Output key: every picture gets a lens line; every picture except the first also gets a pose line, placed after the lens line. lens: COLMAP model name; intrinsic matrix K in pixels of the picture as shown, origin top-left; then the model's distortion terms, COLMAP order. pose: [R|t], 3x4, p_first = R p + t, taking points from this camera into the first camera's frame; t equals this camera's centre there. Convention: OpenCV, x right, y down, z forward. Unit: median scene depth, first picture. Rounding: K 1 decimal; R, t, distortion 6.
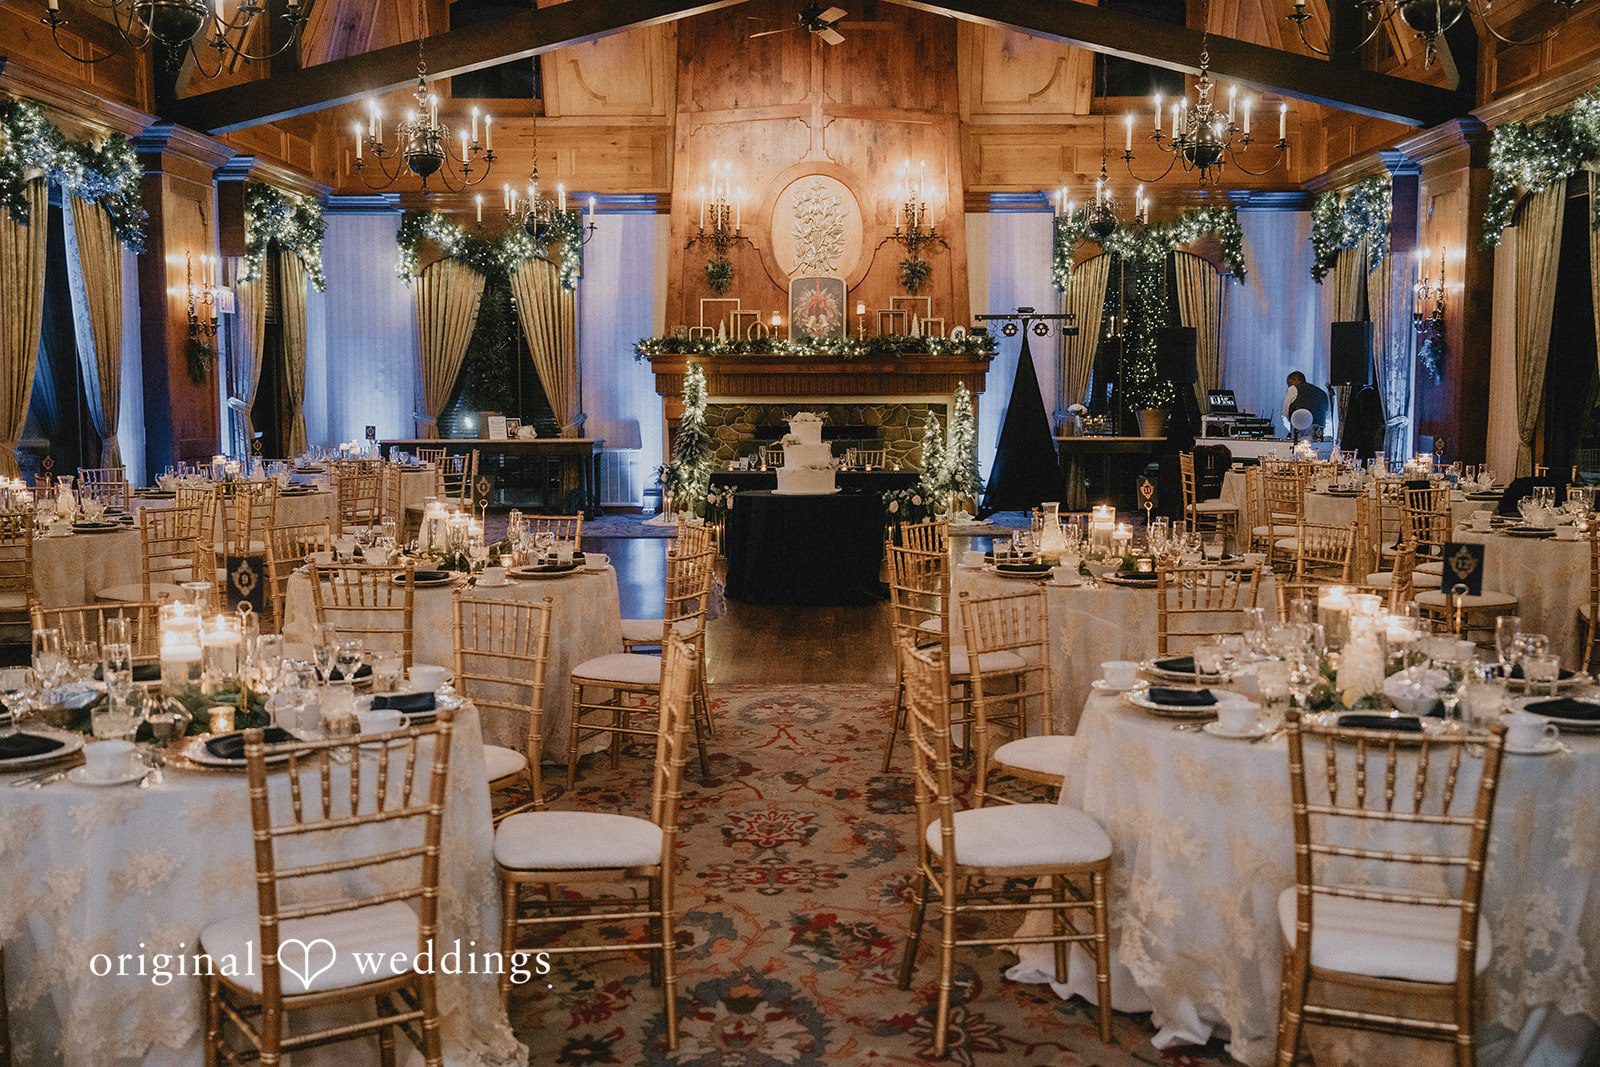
lens RADIAL K [[1568.8, 0, 802.0], [0, 1568.8, 515.6], [0, 0, 1]] dist [0.053687, 0.000000]
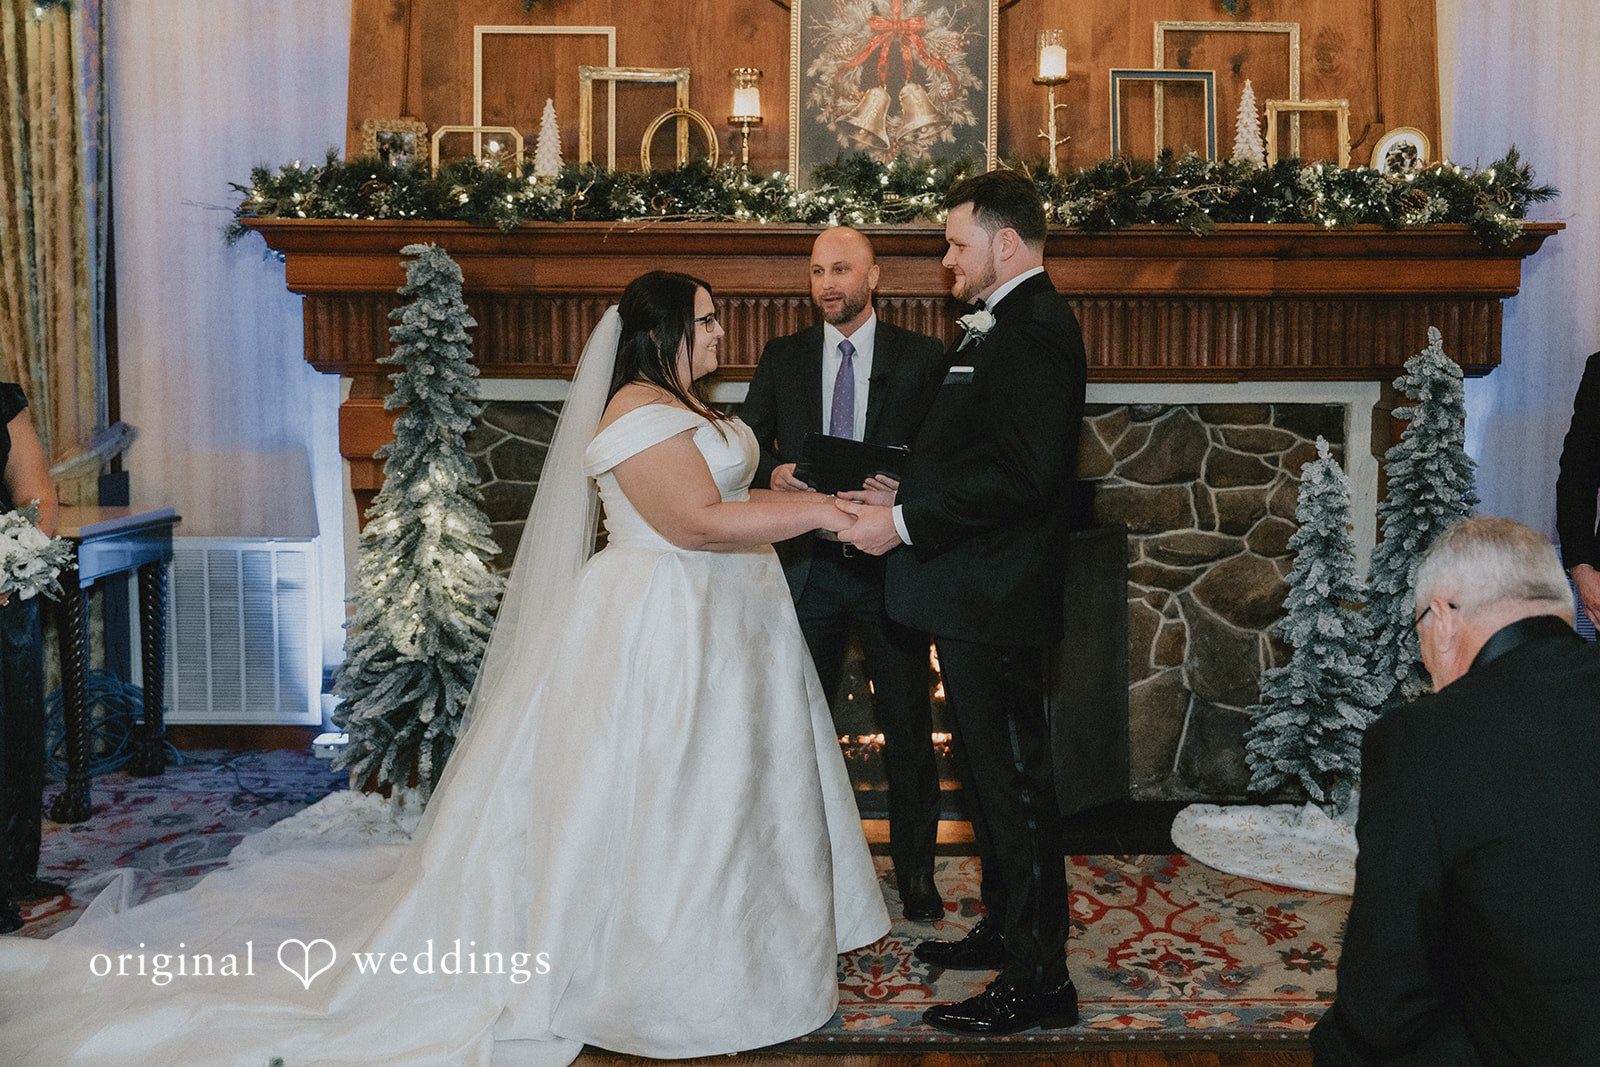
lens RADIAL K [[1864.0, 0, 880.1], [0, 1864.0, 496.6], [0, 0, 1]] dist [0.018452, 0.000000]
pose [[0.999908, 0.004479, 0.012780, 0.003495], [-0.004575, 0.999961, 0.007507, -0.057608], [-0.012746, -0.007565, 0.999890, 0.671497]]
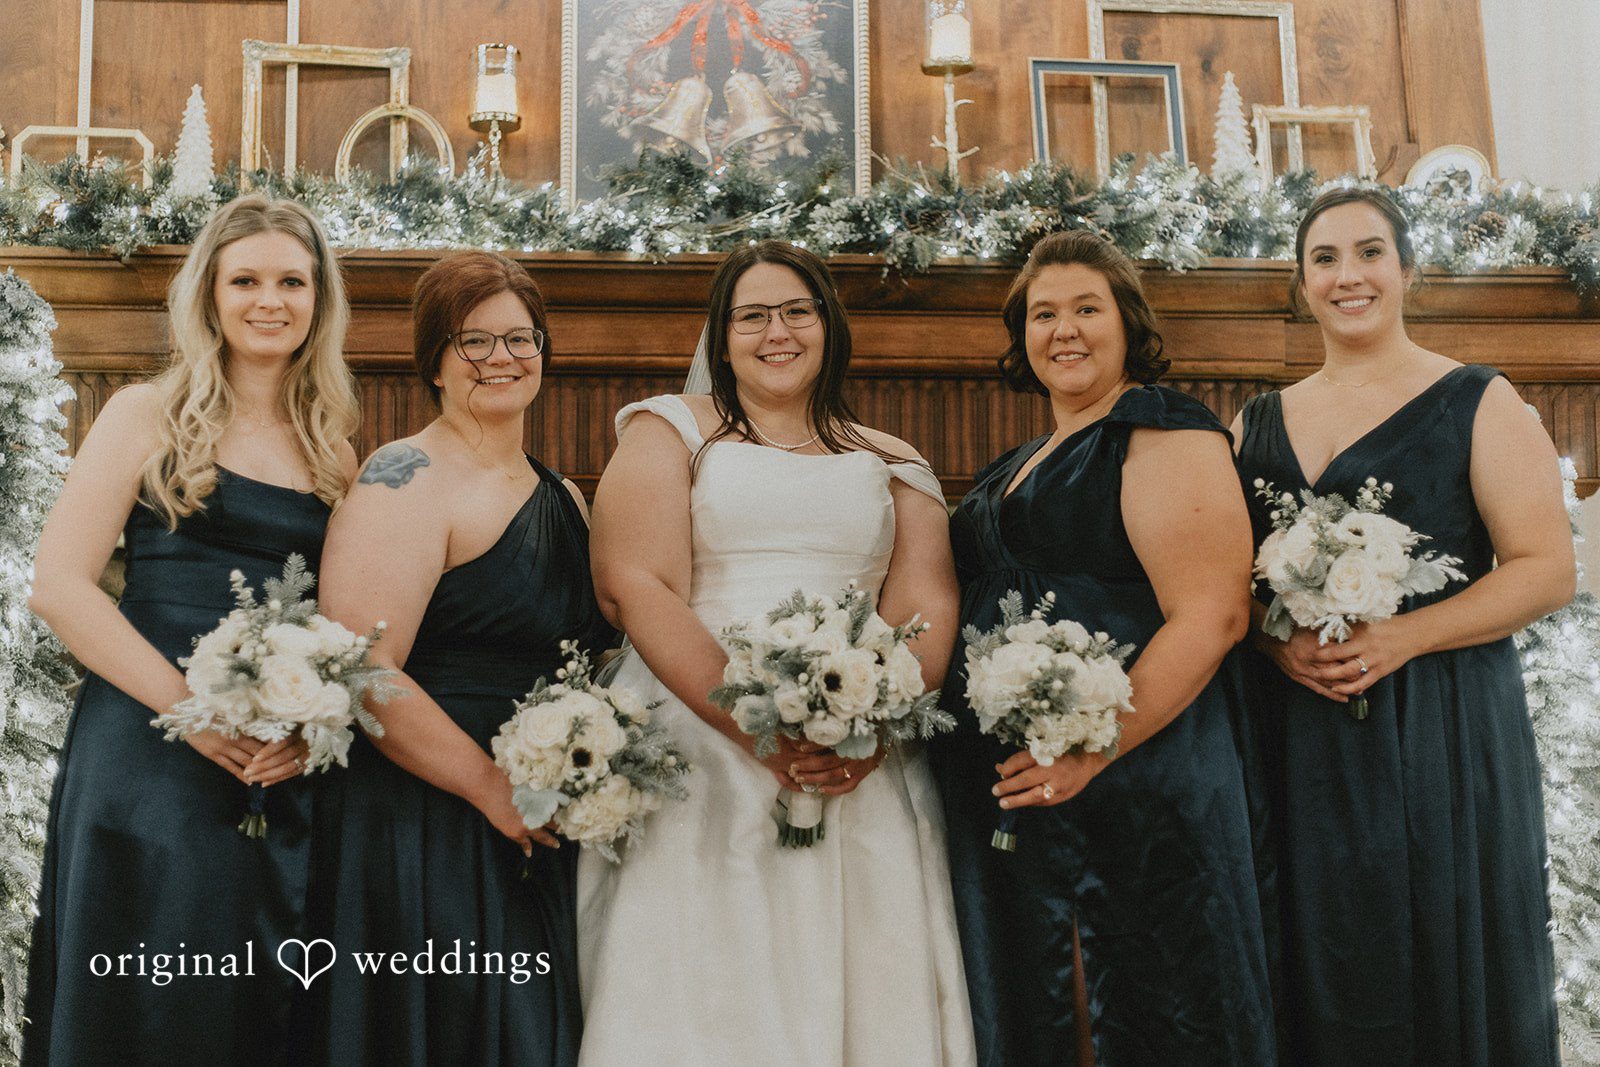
lens RADIAL K [[2338.0, 0, 788.5], [0, 2338.0, 544.9], [0, 0, 1]] dist [0.010574, 0.000000]
pose [[0.994171, 0.003270, 0.107765, -0.011579], [0.013739, 0.987549, -0.156710, -0.028283], [-0.106935, 0.157277, 0.981748, 0.735132]]
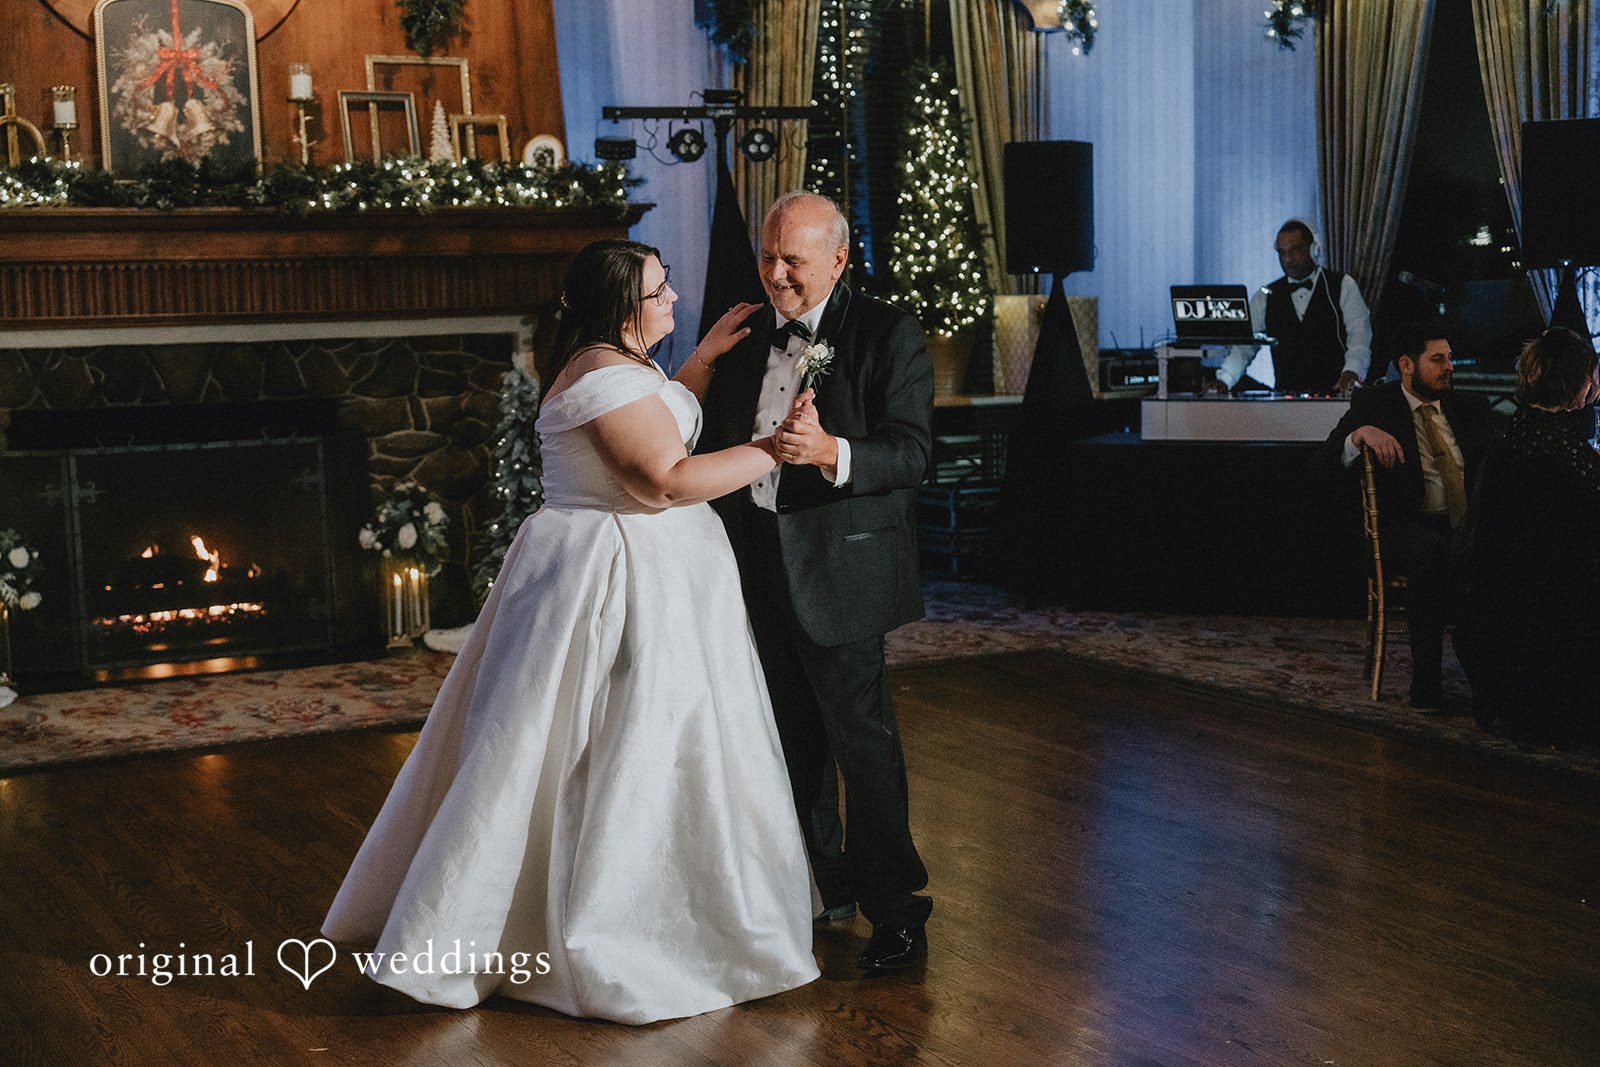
lens RADIAL K [[2293.5, 0, 774.5], [0, 2293.5, 534.8], [0, 0, 1]] dist [0.005904, 0.000000]
pose [[0.881338, -0.069305, 0.467376, -0.124660], [0.057744, 0.997568, 0.039036, -0.040117], [-0.468945, -0.007416, 0.883196, 0.465600]]
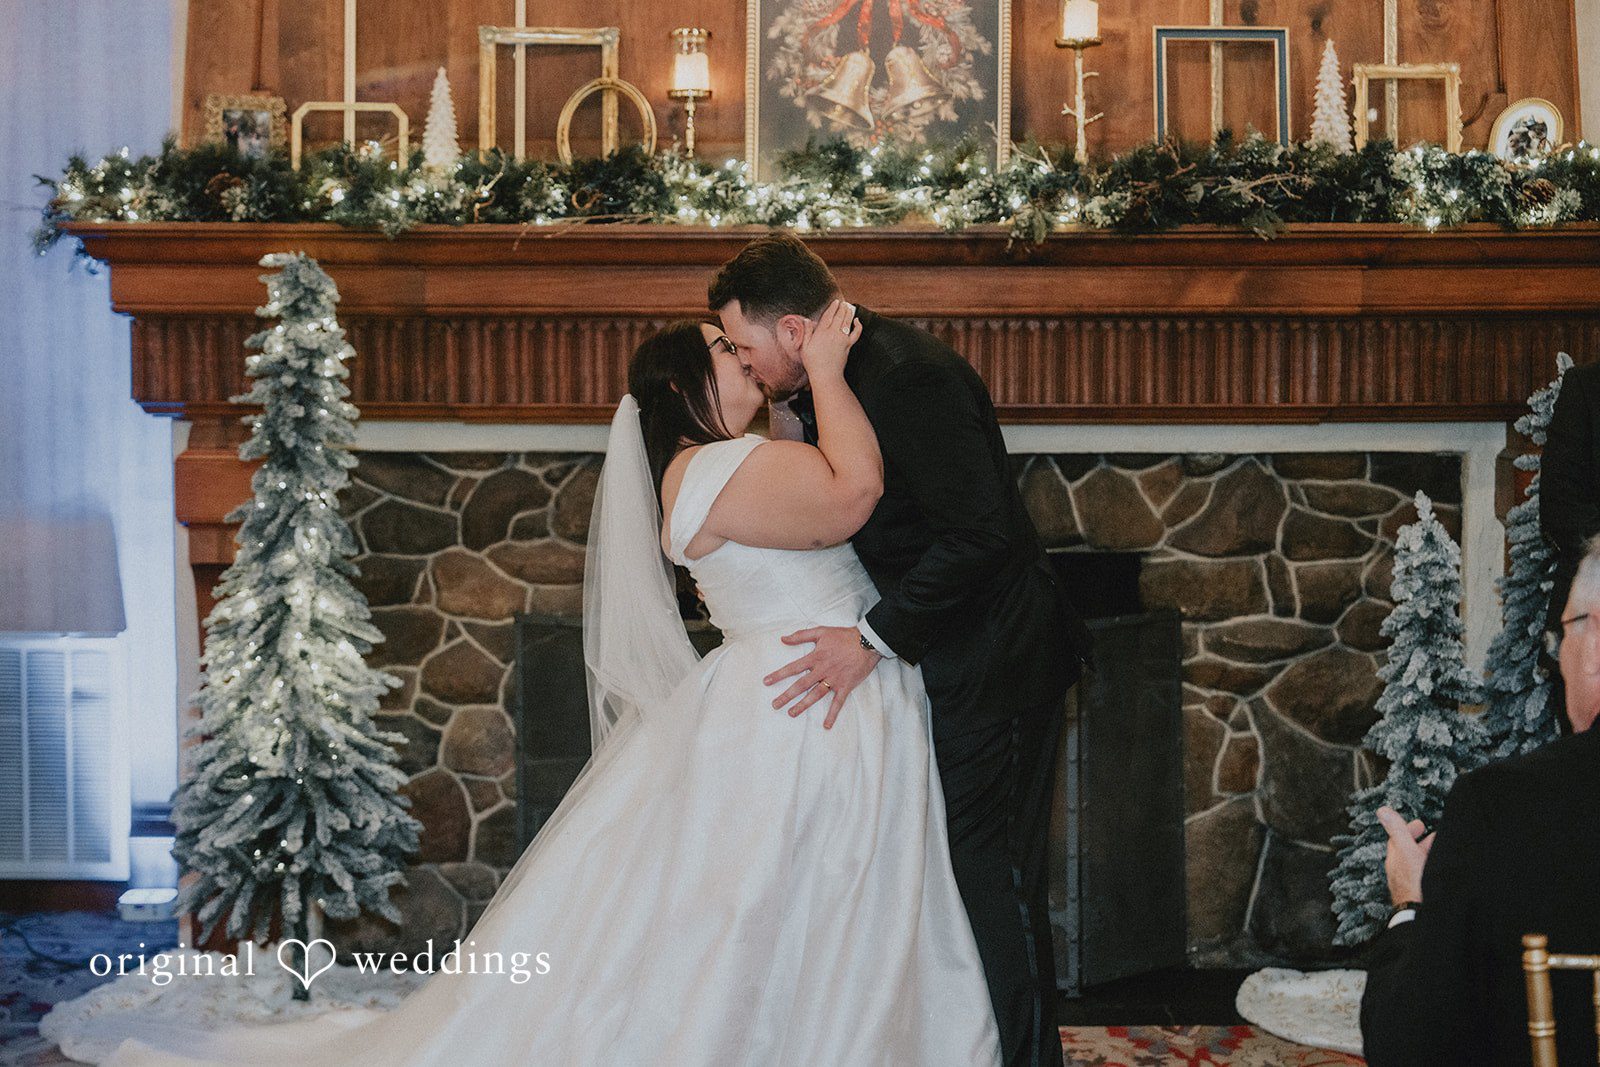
lens RADIAL K [[2916.5, 0, 812.8], [0, 2916.5, 535.6], [0, 0, 1]] dist [0.046534, 0.000000]
pose [[0.999995, 0.002625, -0.001743, 0.001544], [-0.002663, 0.999754, -0.022019, -0.051211], [0.001684, 0.022024, 0.999756, 0.597012]]
